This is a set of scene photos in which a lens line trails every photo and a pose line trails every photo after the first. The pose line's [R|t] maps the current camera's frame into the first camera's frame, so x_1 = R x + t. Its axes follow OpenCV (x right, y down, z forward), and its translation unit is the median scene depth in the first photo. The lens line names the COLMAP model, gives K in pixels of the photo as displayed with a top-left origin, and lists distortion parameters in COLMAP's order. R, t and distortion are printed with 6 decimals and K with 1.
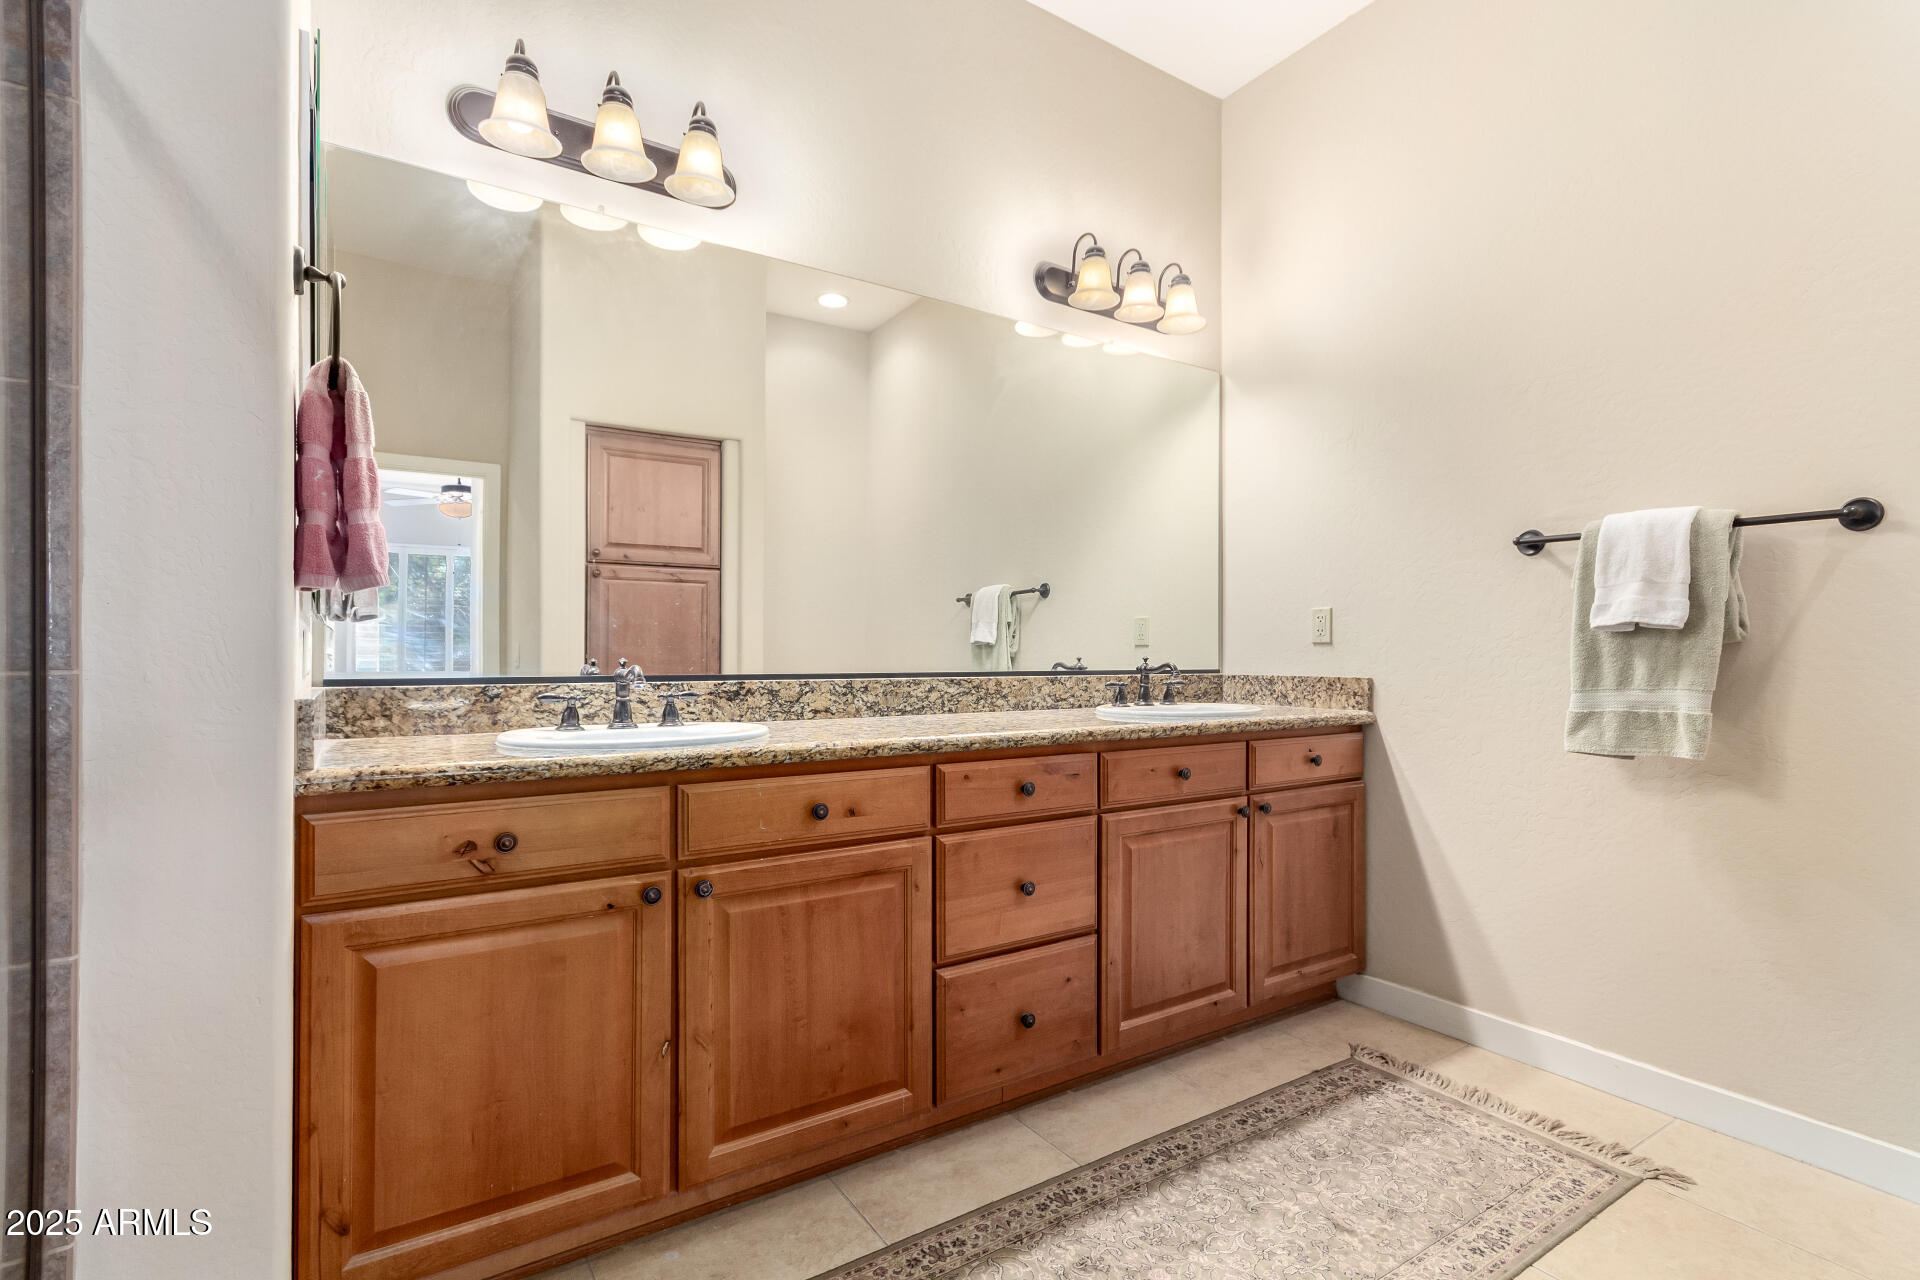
lens RADIAL K [[880.0, 0, 972.2], [0, 880.0, 656.8], [0, 0, 1]] dist [0.002475, 0.000117]
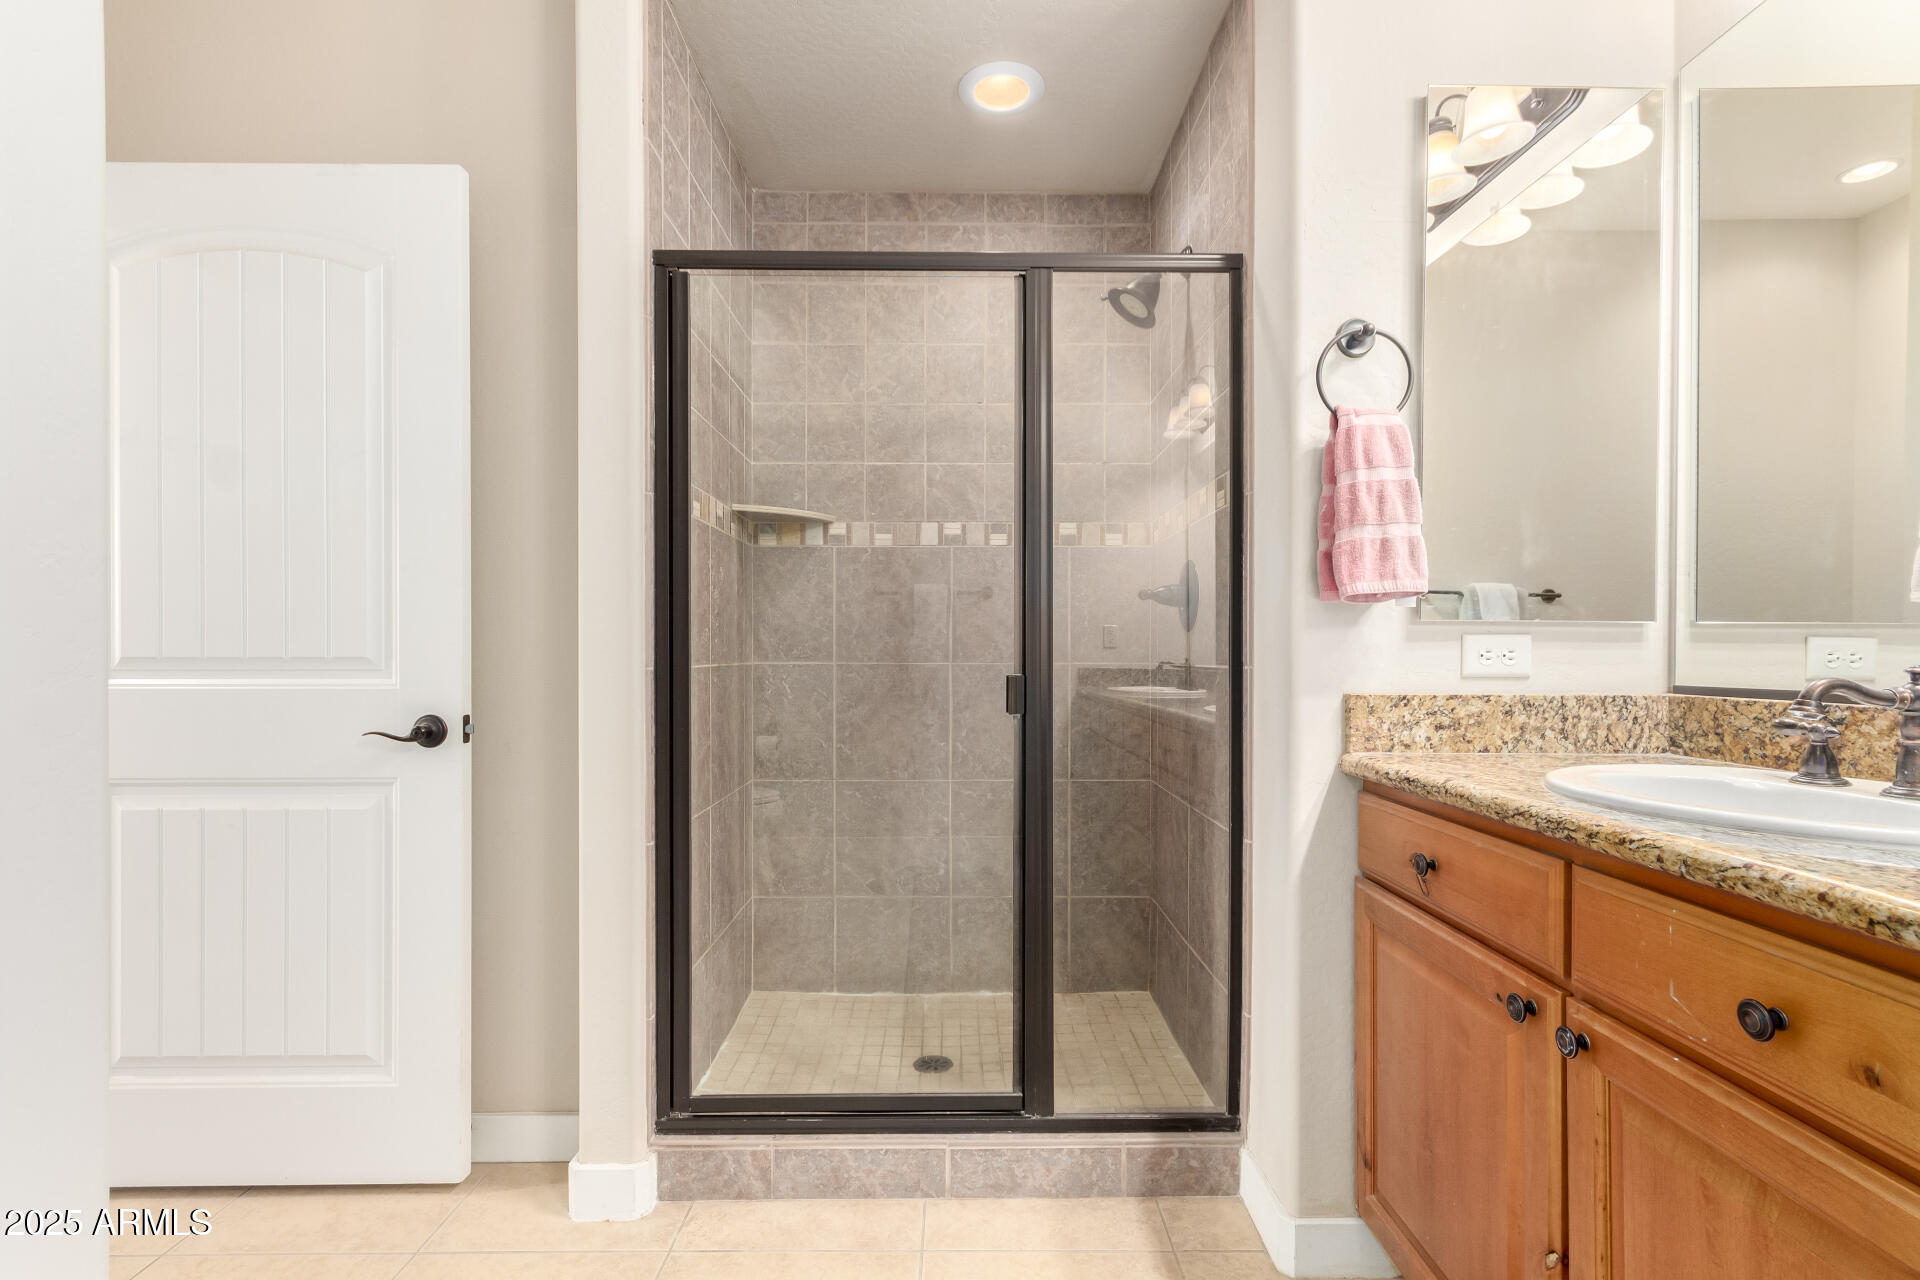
lens RADIAL K [[880.0, 0, 972.2], [0, 880.0, 656.8], [0, 0, 1]] dist [0.002475, 0.000117]
pose [[-0.523826, -0.001061, -0.851825, 0.379296], [-0.006591, 0.999974, 0.002807, -0.001032], [0.851800, 0.007085, -0.523820, 0.856075]]
